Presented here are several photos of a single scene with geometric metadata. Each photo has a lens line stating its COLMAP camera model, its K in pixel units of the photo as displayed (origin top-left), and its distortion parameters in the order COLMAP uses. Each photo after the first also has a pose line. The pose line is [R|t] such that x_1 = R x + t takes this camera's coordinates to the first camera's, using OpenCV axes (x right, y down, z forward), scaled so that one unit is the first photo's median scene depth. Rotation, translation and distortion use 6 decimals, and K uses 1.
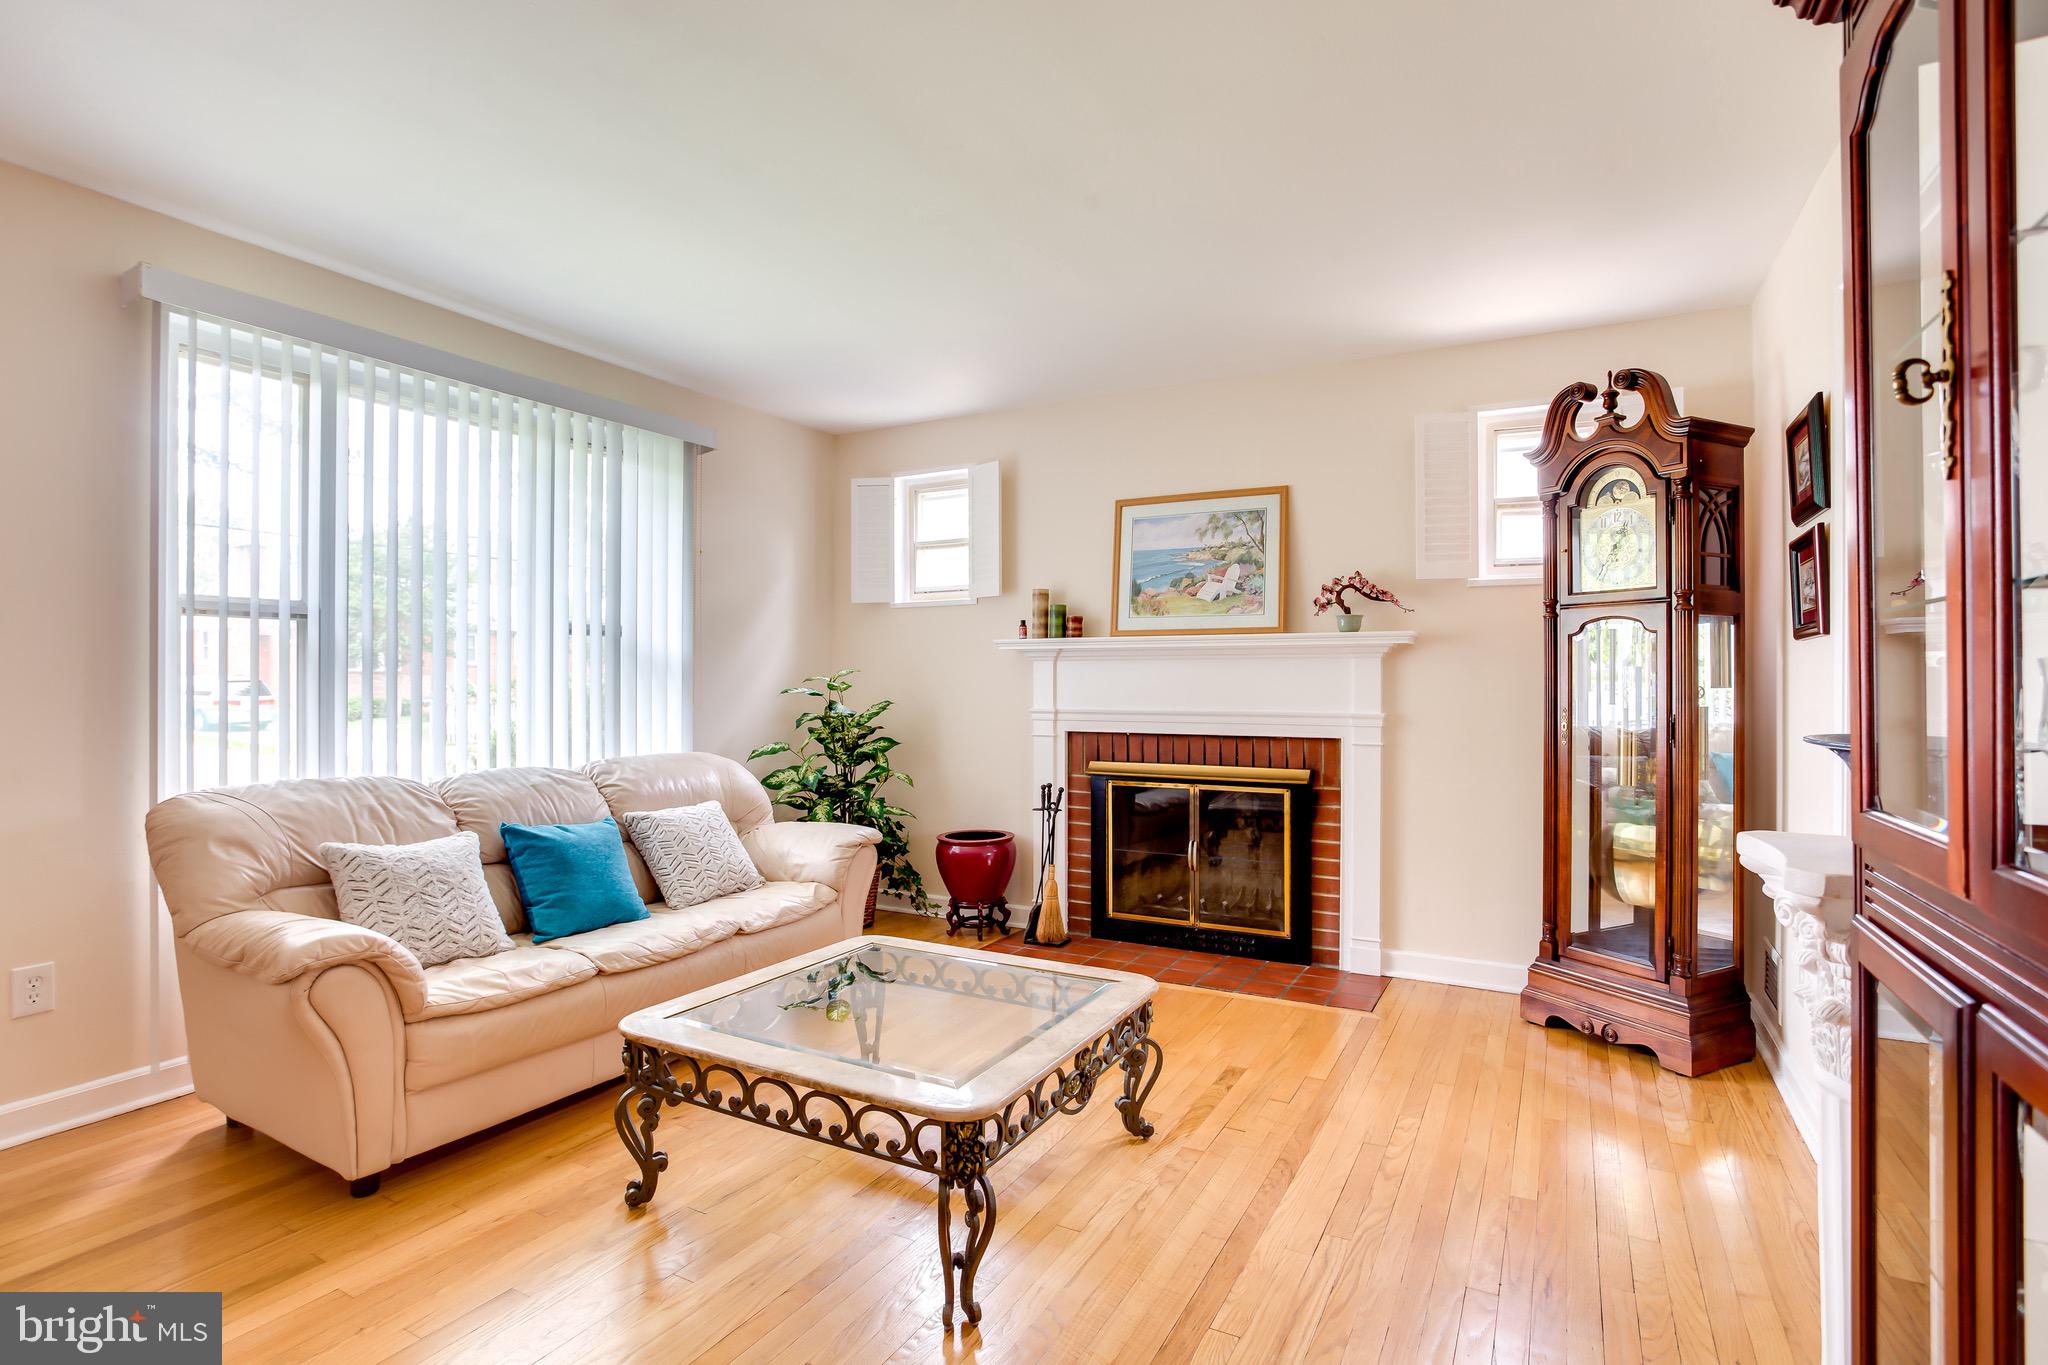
lens RADIAL K [[1008.3, 0, 1025.4], [0, 1008.3, 682.6], [0, 0, 1]] dist [-0.028484, 0.000692]
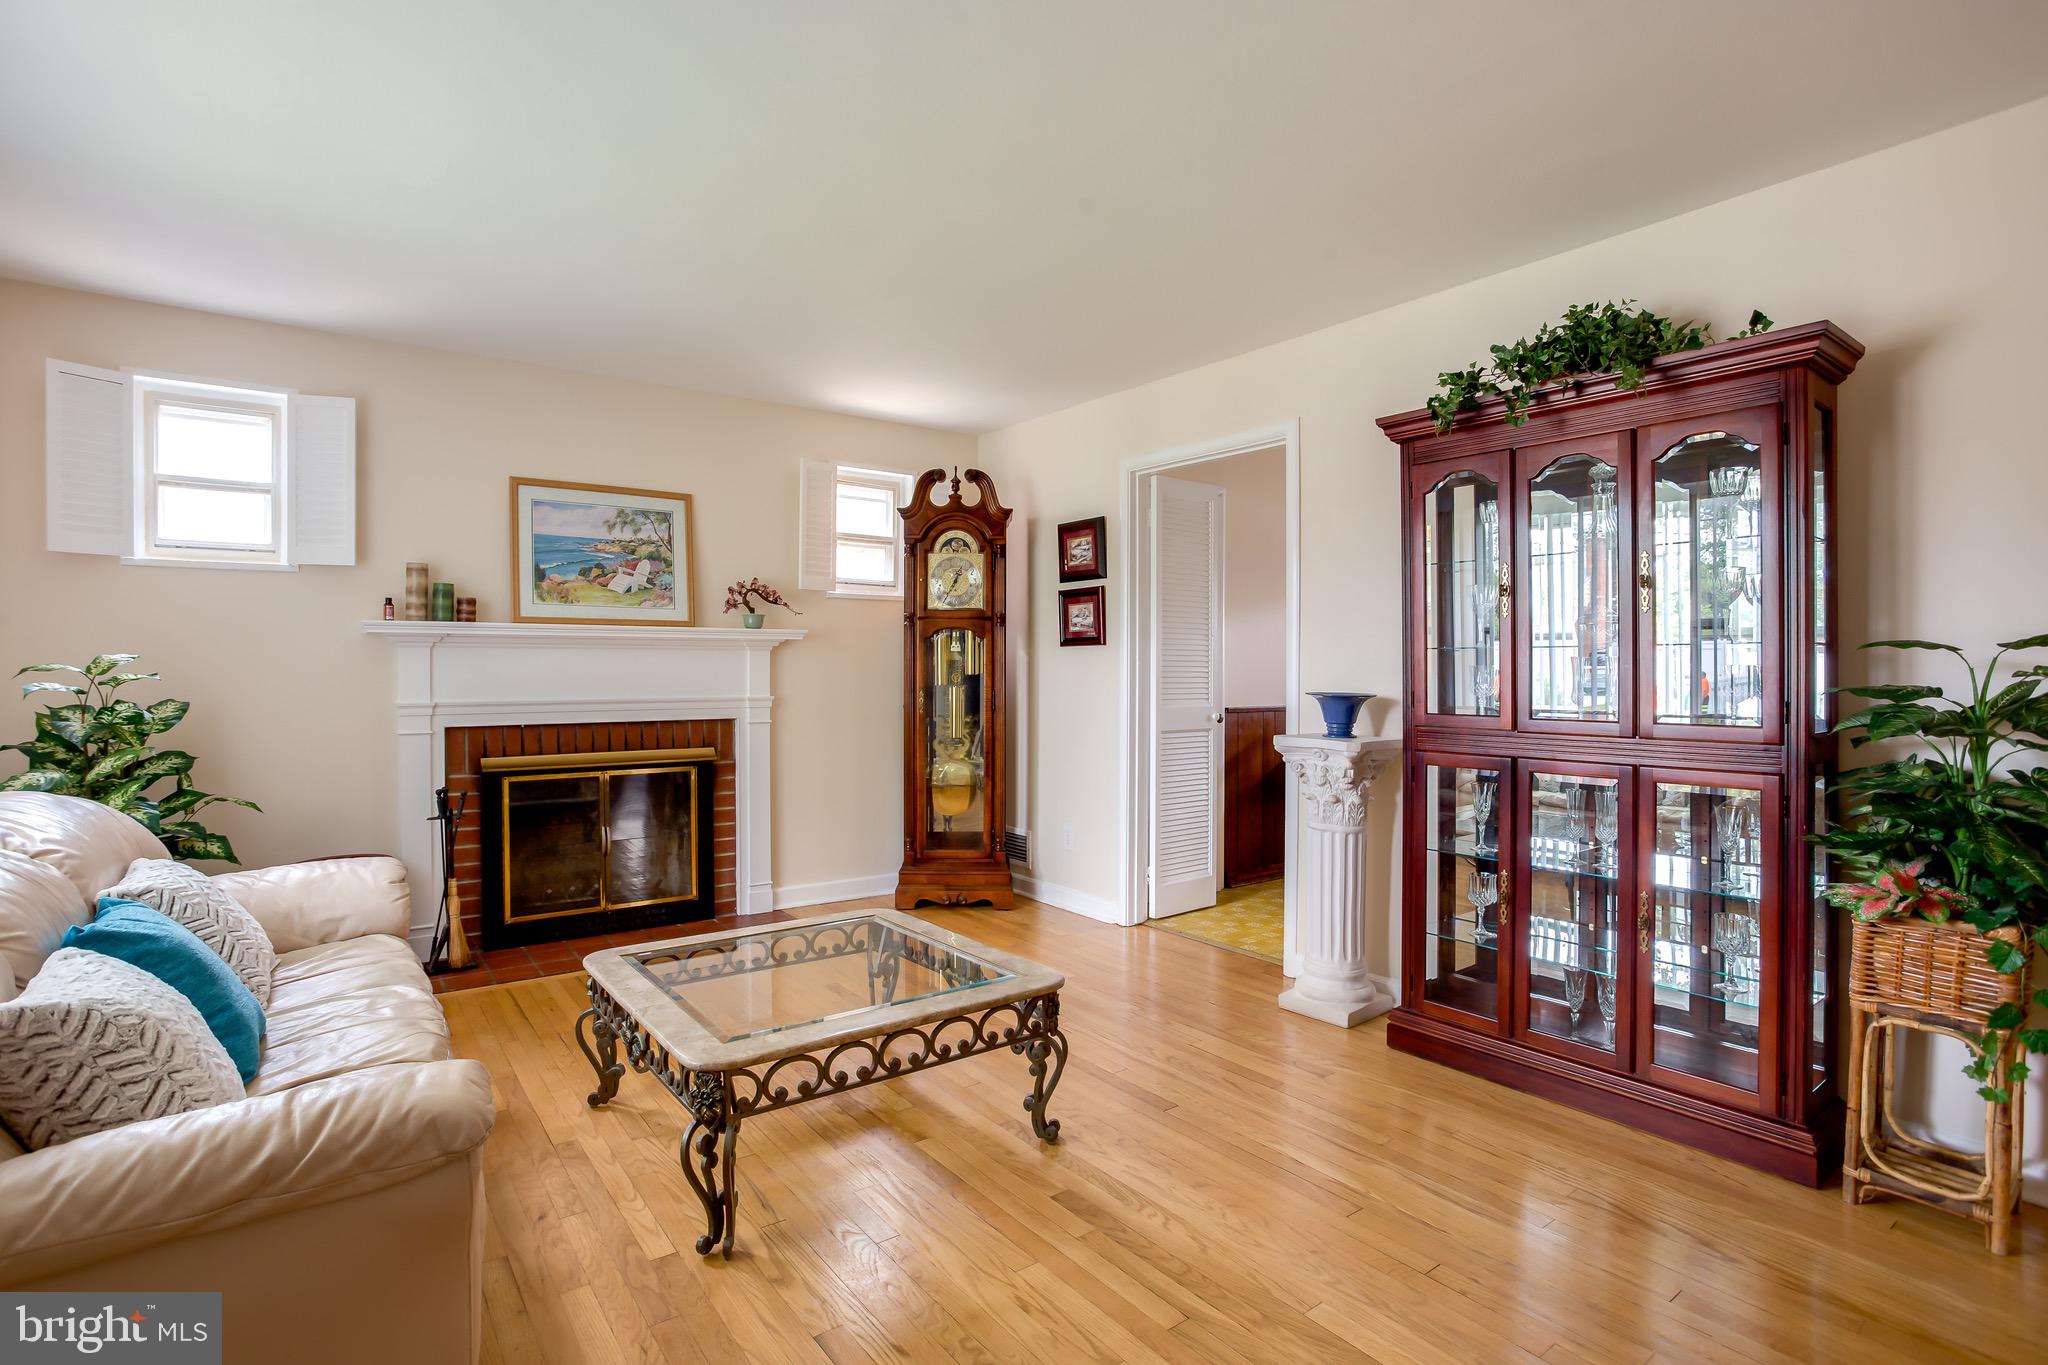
lens RADIAL K [[1008.3, 0, 1023.5], [0, 1008.3, 676.4], [0, 0, 1]] dist [-0.028484, 0.000692]
pose [[0.433108, -0.010063, 0.901286, -0.572611], [-0.000609, 0.999934, 0.011457, -0.007190], [-0.901342, -0.005511, 0.433073, 0.181638]]
